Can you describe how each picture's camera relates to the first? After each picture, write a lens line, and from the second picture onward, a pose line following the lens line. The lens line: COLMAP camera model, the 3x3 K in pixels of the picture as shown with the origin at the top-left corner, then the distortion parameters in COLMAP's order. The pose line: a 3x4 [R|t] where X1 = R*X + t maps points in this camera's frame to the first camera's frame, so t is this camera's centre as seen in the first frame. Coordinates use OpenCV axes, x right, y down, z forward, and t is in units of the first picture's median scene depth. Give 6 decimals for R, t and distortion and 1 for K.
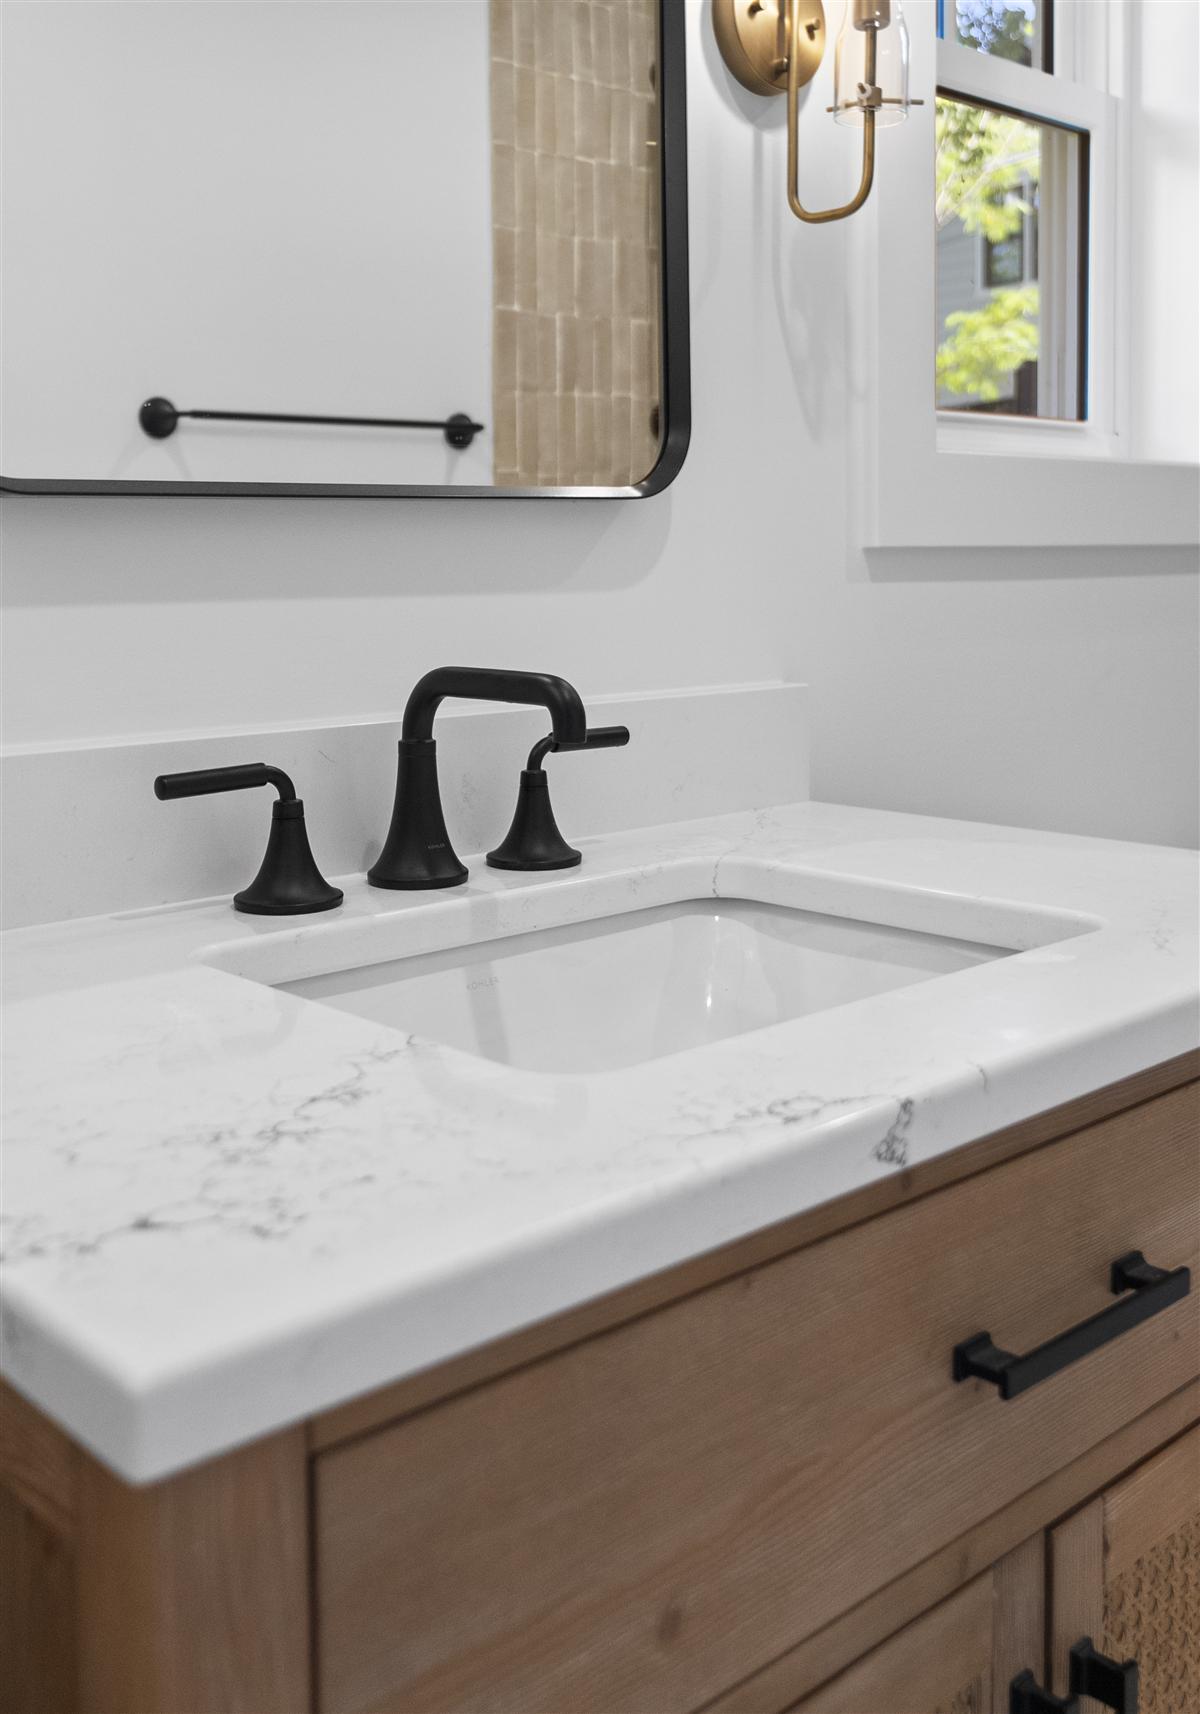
lens RADIAL K [[1705.4, 0, 595.8], [0, 1705.4, 595.0], [0, 0, 1]] dist [0.003327, 0.005281]
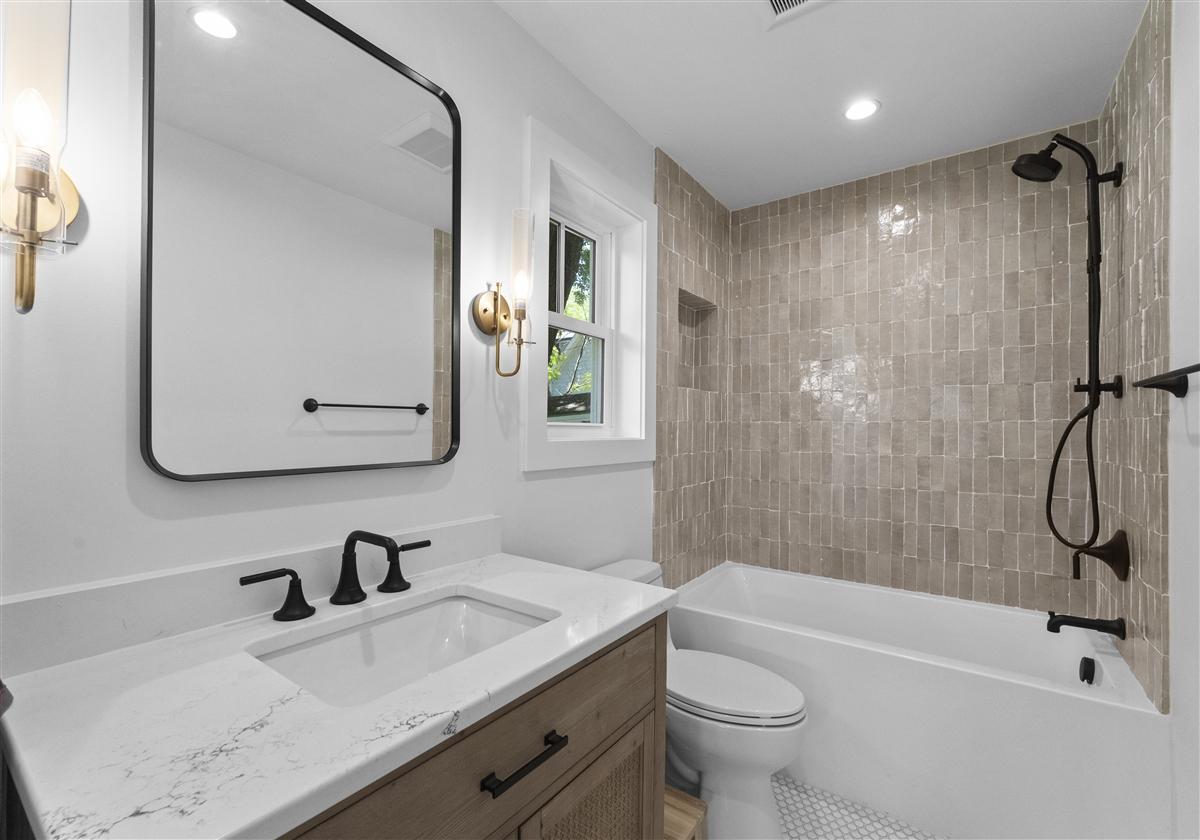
lens RADIAL K [[522.1, 0, 600.0], [0, 522.1, 420.0], [0, 0, 1]] dist [-0.000212, 0.000109]
pose [[0.978532, 0.029005, 0.204045, 0.138702], [-0.020405, 0.998817, -0.044128, -0.122558], [-0.205084, 0.039018, 0.977966, -0.007128]]
